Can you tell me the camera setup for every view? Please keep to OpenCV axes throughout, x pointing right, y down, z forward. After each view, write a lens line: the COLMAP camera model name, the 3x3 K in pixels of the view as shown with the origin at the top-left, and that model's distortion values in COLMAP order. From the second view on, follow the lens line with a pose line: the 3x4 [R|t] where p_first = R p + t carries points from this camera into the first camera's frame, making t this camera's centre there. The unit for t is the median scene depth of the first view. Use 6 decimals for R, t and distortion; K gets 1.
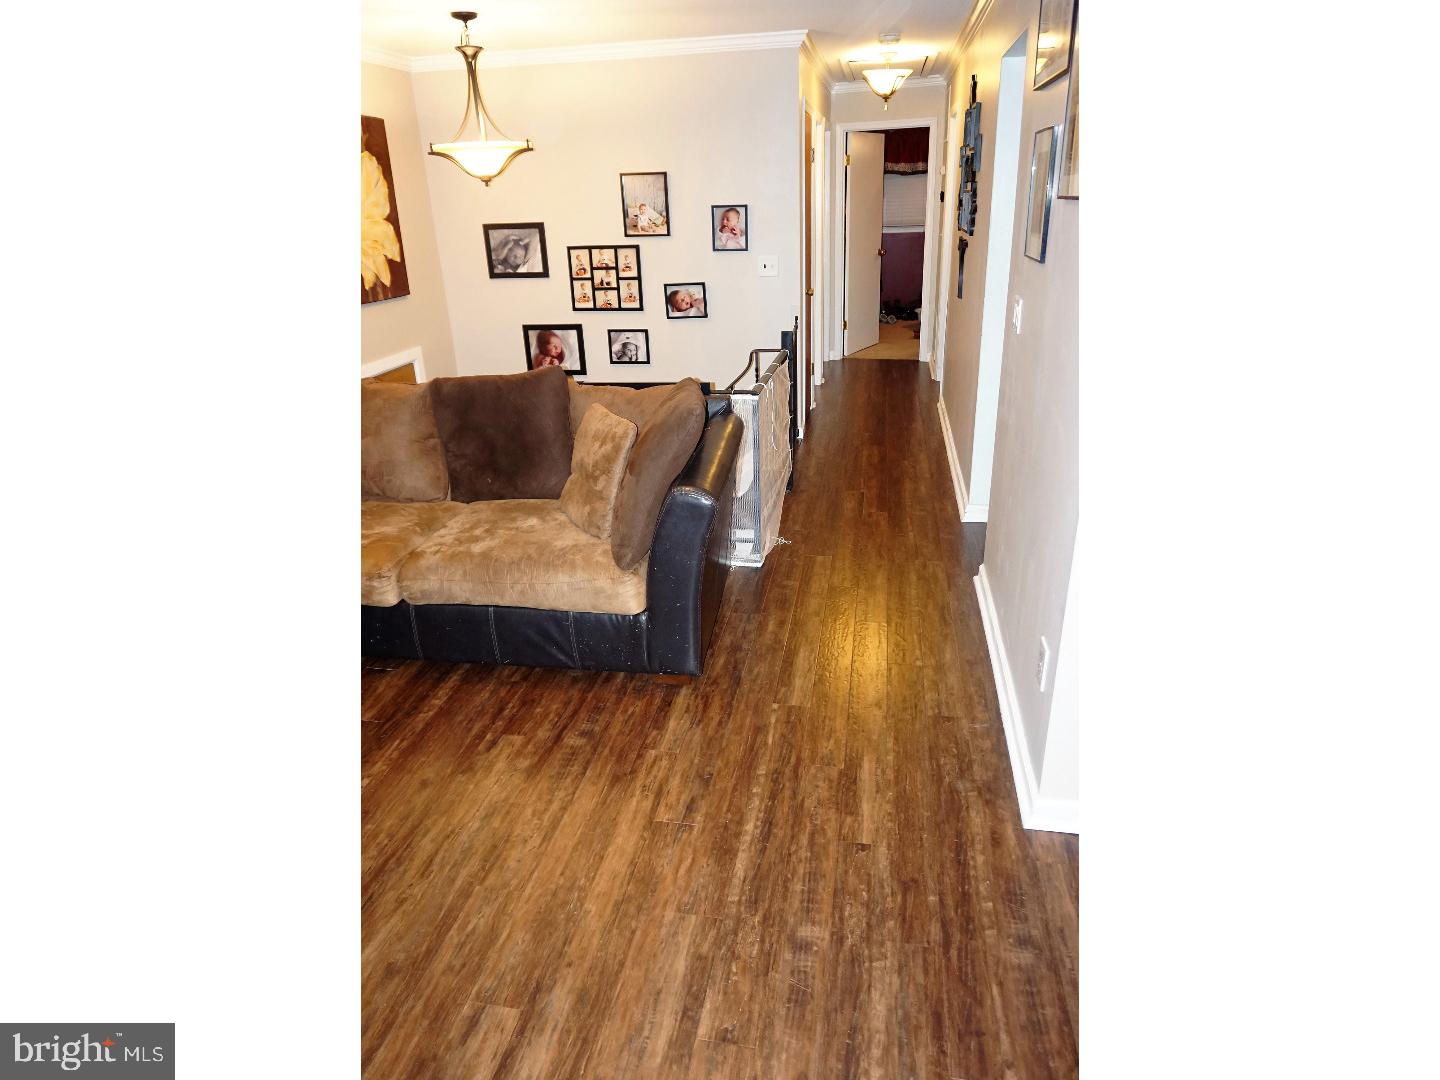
lens RADIAL K [[823.6, 0, 720.0], [0, 823.6, 540.0], [0, 0, 1]] dist [-0.024400, 0.001441]
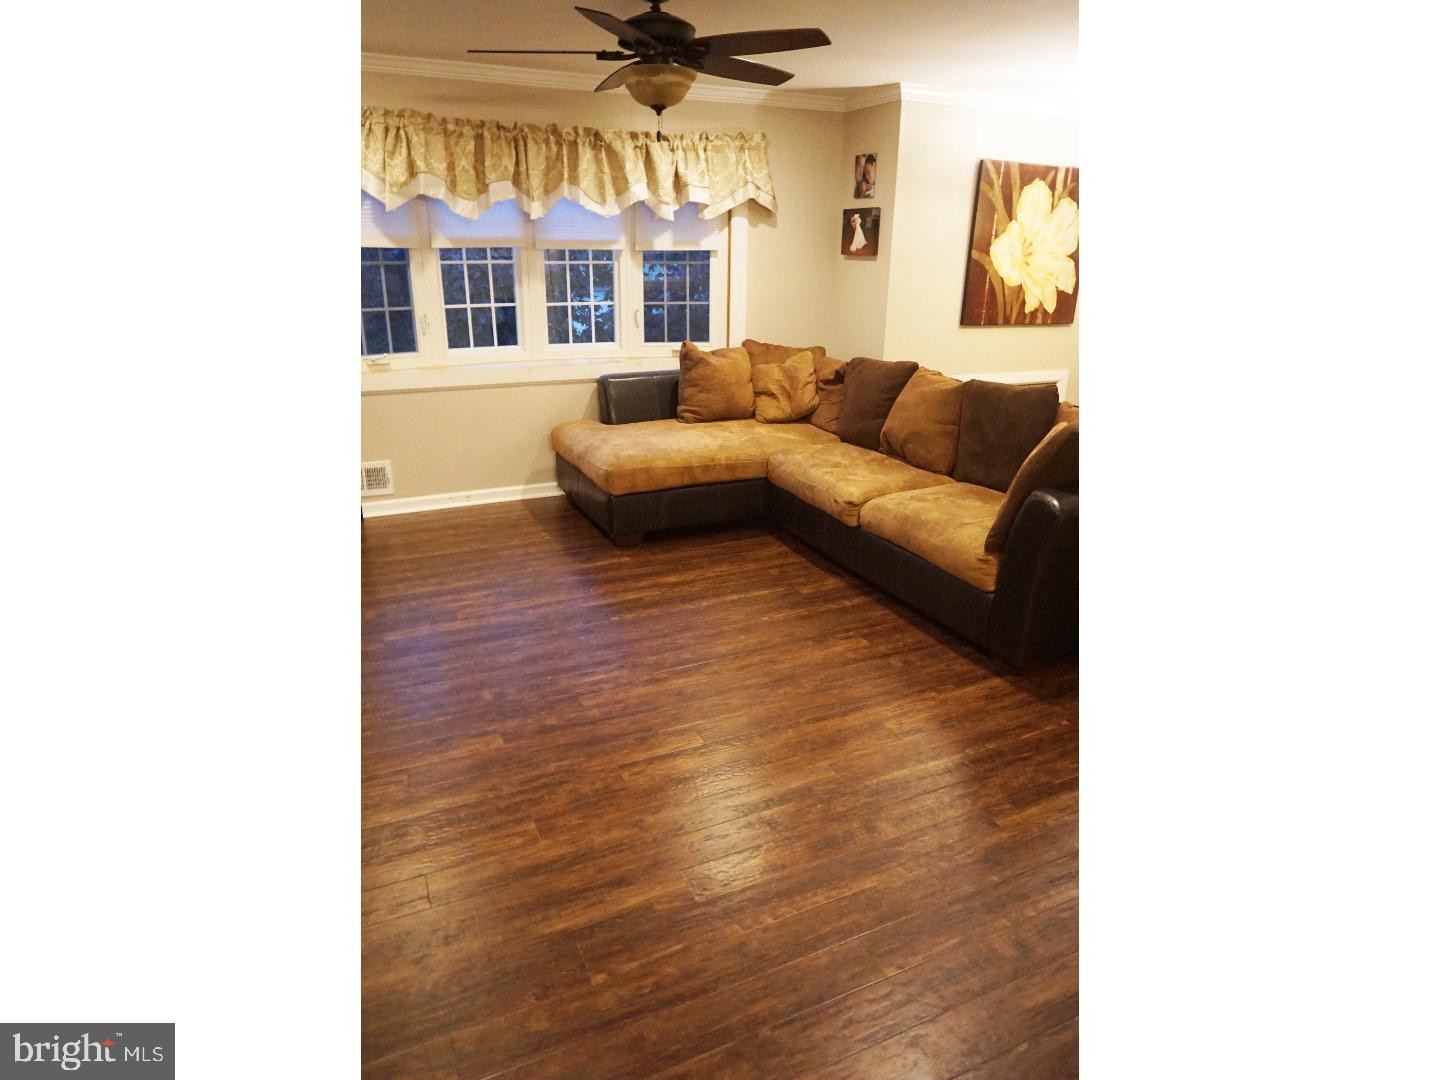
lens RADIAL K [[823.6, 0, 720.0], [0, 823.6, 540.0], [0, 0, 1]] dist [-0.024400, 0.001441]
pose [[0.578853, 0.315211, -0.752045, 0.450239], [-0.348591, 0.929401, 0.121235, 0.010764], [0.737166, 0.191979, 0.647866, -0.034235]]
